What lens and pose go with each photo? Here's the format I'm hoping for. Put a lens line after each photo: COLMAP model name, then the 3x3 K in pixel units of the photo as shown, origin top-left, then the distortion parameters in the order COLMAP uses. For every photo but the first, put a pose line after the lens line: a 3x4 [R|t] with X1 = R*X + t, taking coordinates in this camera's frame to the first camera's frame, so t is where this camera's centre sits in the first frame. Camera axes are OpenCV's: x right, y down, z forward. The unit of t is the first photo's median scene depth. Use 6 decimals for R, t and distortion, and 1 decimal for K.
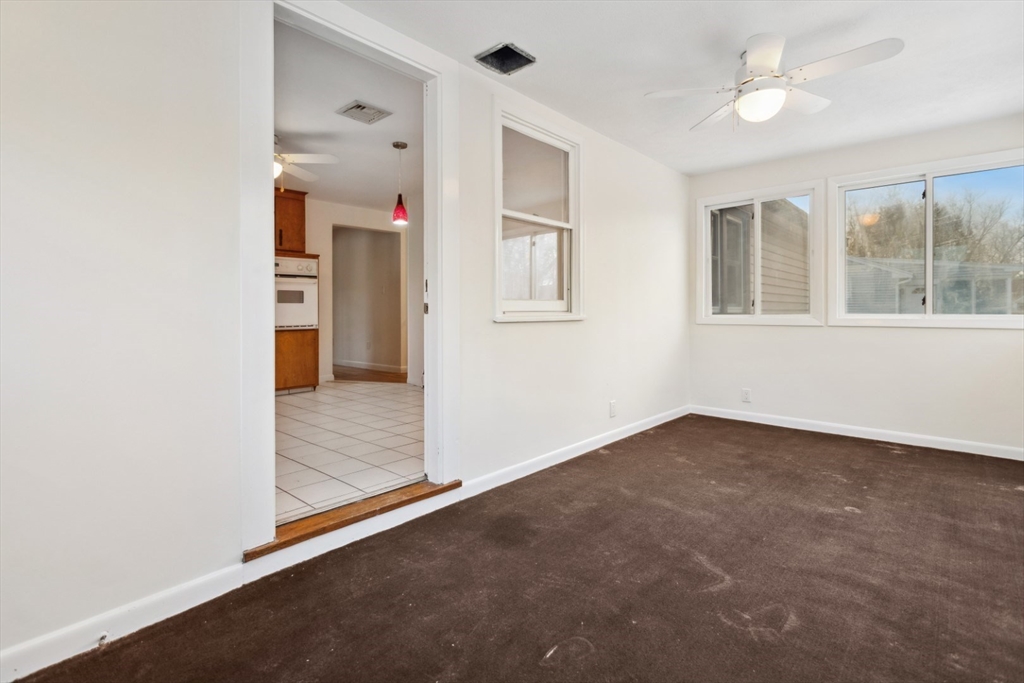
lens RADIAL K [[491.8, 0, 514.6], [0, 491.8, 314.5], [0, 0, 1]] dist [0.001468, 0.000357]
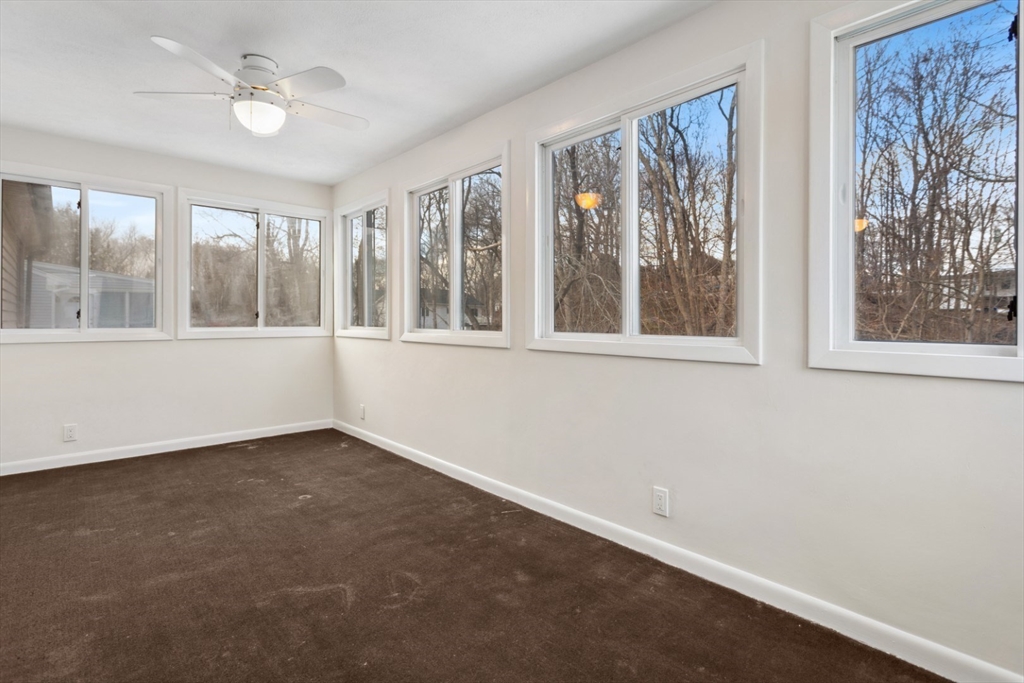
lens RADIAL K [[491.8, 0, 514.6], [0, 491.8, 314.5], [0, 0, 1]] dist [0.001468, 0.000357]
pose [[0.095021, 0.011896, 0.995404, -0.462033], [0.005238, 0.999909, -0.012450, -0.017946], [-0.995461, 0.006397, 0.094950, 0.430070]]
